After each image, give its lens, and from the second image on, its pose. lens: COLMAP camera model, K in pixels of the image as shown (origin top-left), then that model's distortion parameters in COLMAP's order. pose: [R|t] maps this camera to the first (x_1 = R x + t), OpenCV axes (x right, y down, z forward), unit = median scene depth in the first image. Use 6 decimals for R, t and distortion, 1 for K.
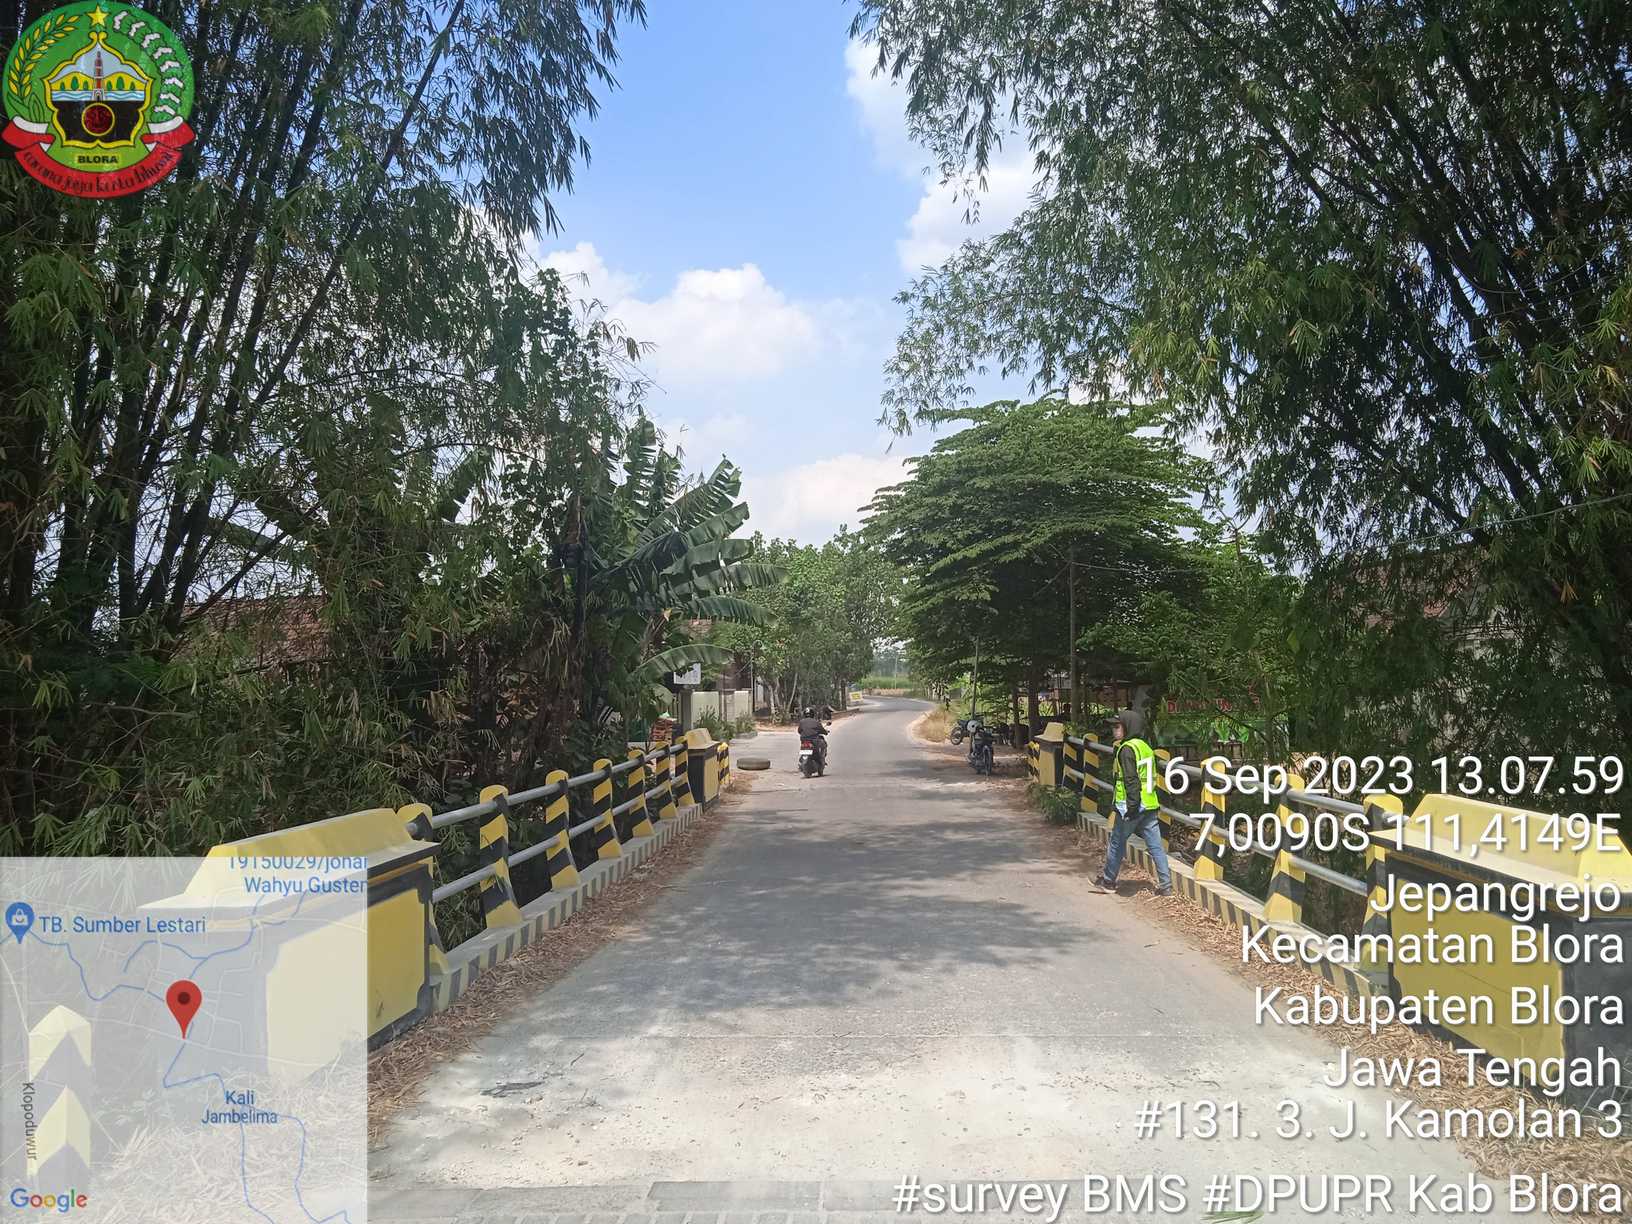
lens RADIAL K [[1331.2, 0, 806.4], [0, 1331.2, 593.2], [0, 0, 1]] dist [0.018122, -0.019459]
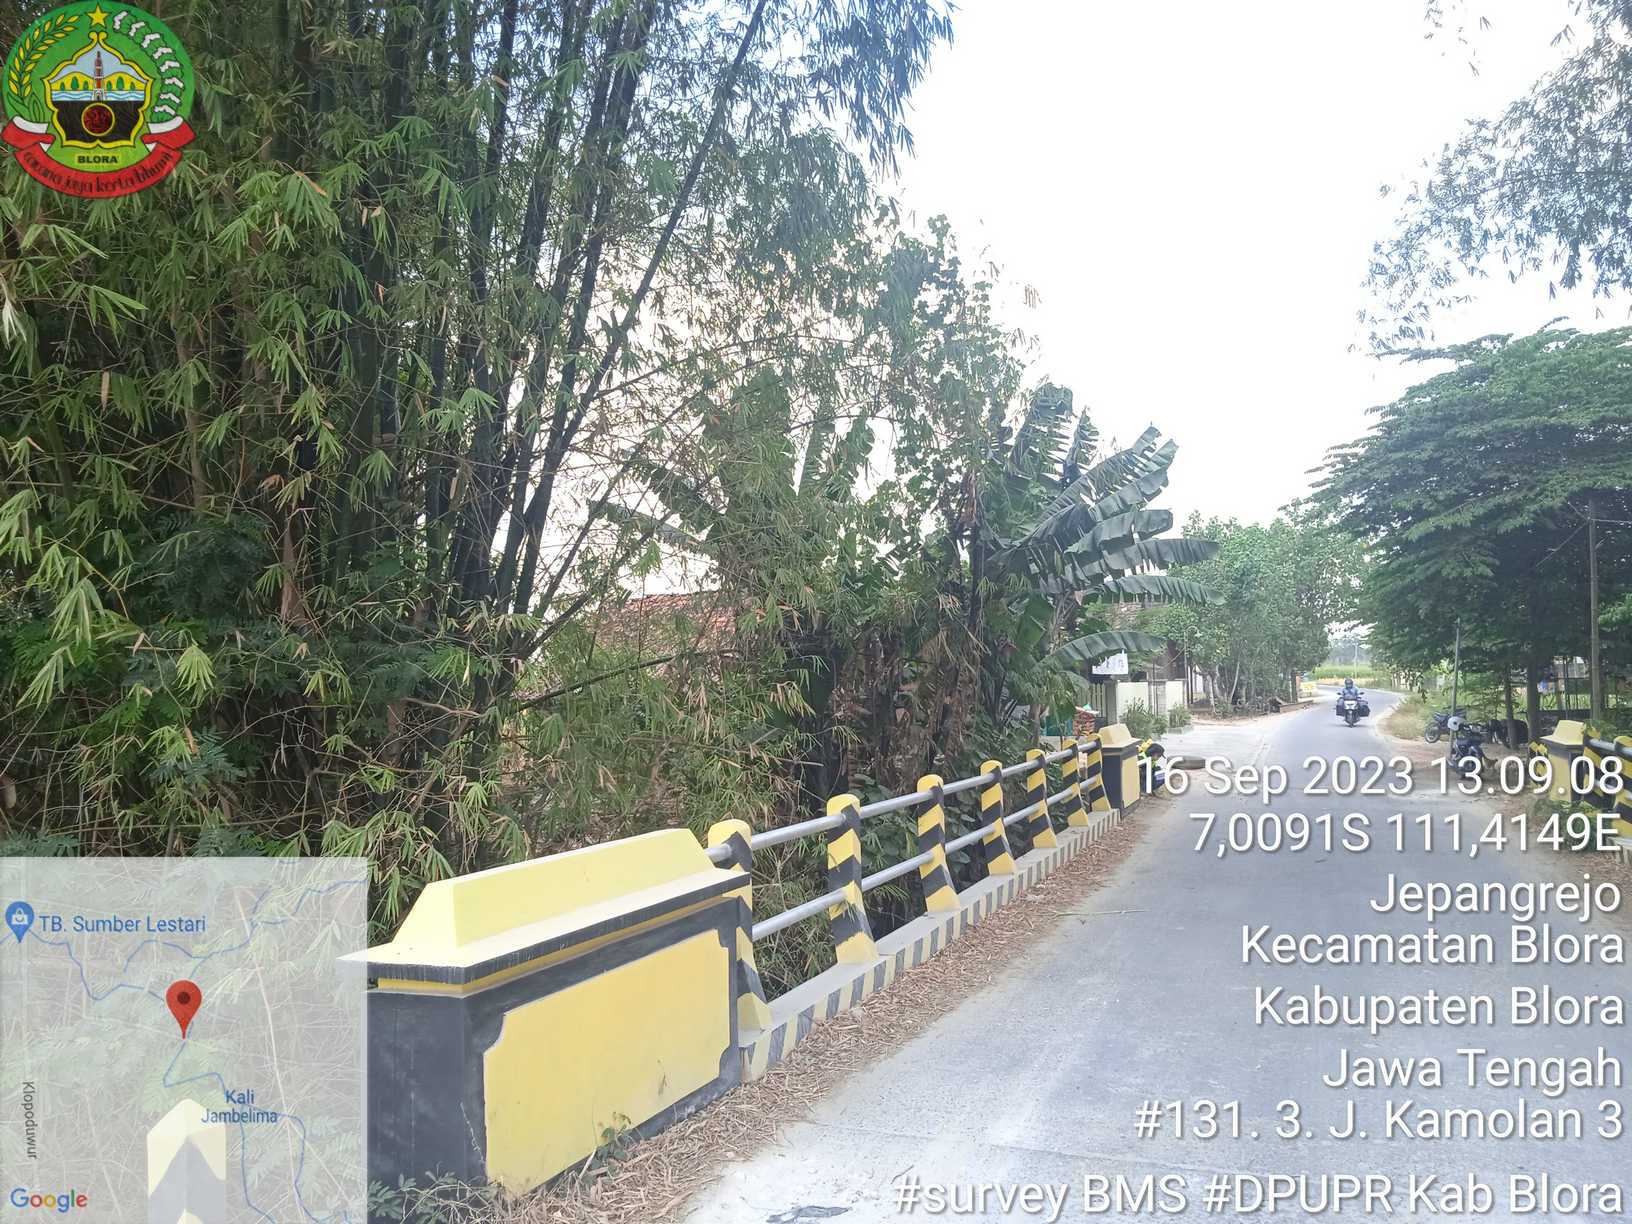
lens RADIAL K [[1329.2, 0, 826.2], [0, 1329.2, 626.3], [0, 0, 1]] dist [0.081441, -0.124124]
pose [[0.952579, -0.013614, -0.303986, 0.007093], [0.023496, 0.999307, 0.028876, 0.005889], [0.303382, -0.034649, 0.952239, 0.093190]]
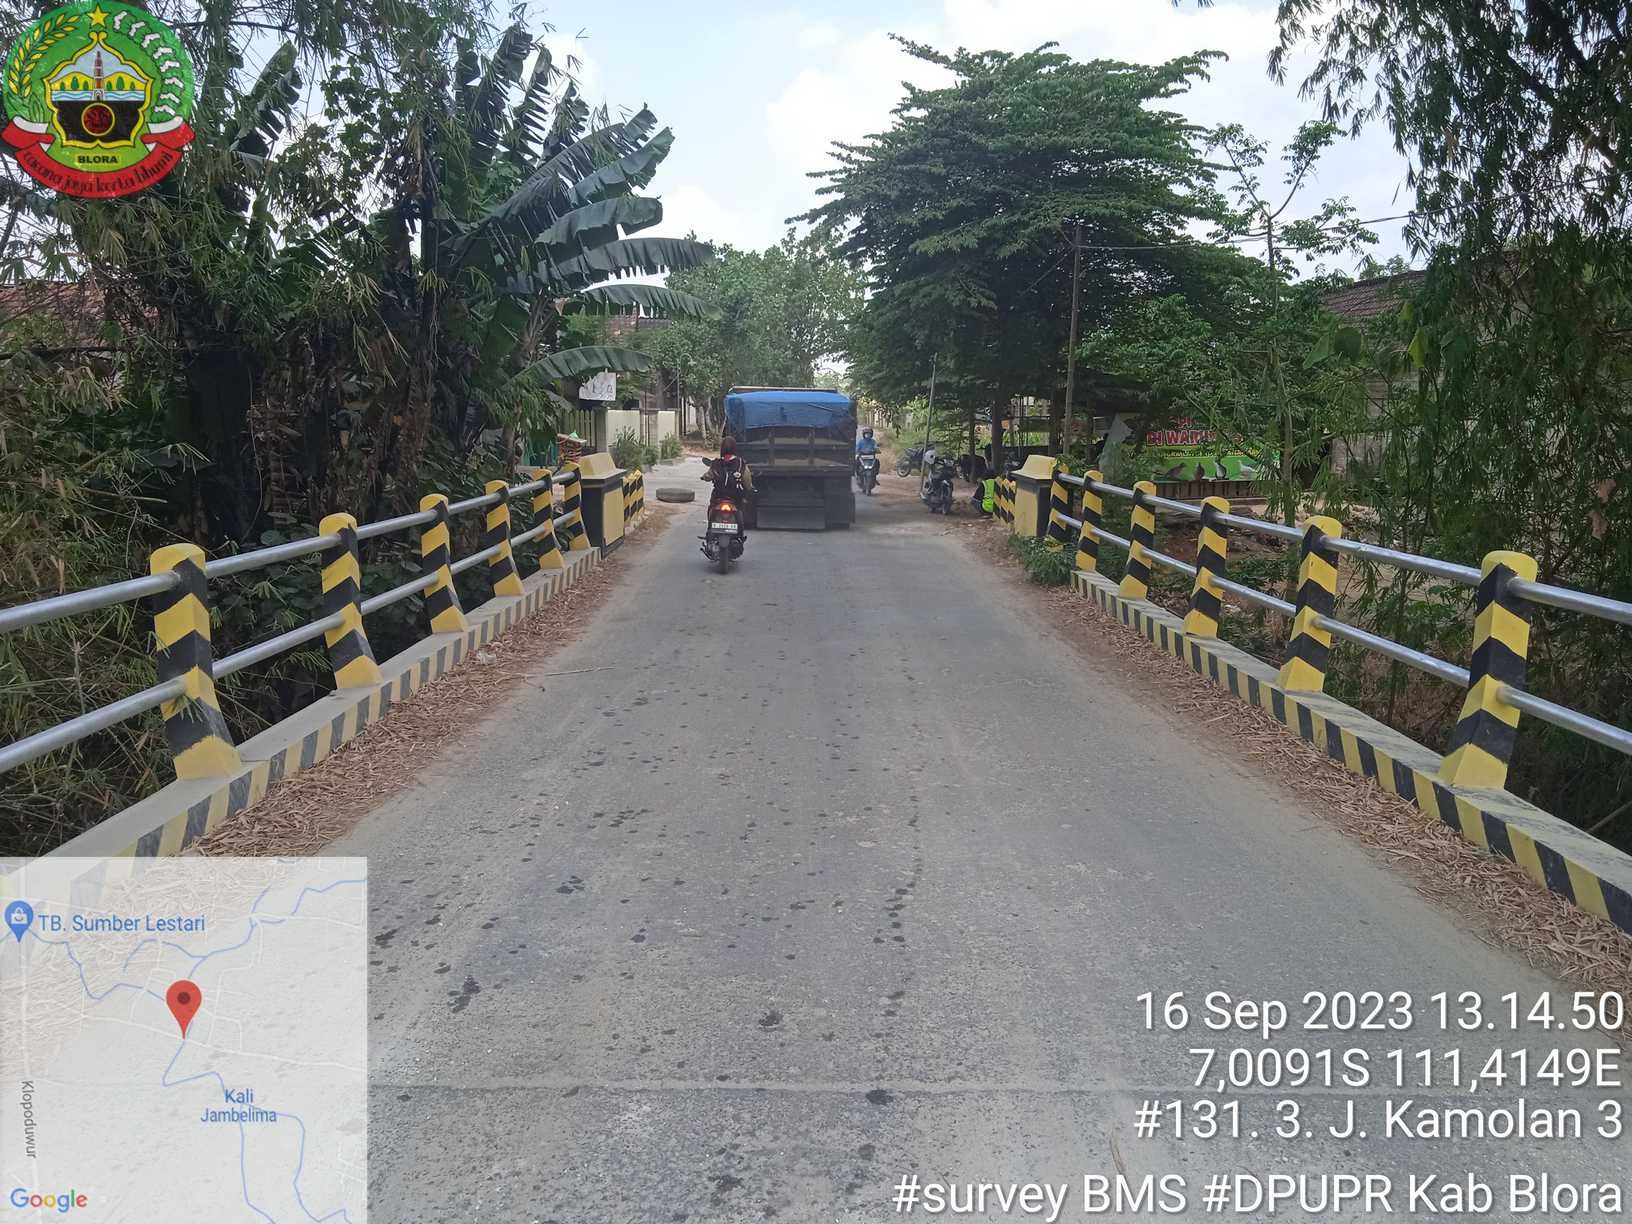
lens RADIAL K [[1329.2, 0, 826.2], [0, 1329.2, 626.3], [0, 0, 1]] dist [0.081441, -0.124124]
pose [[0.997842, 0.015445, 0.063820, 0.006132], [-0.029549, 0.973587, 0.226394, 0.018067], [-0.058638, -0.227791, 0.971943, 0.193524]]
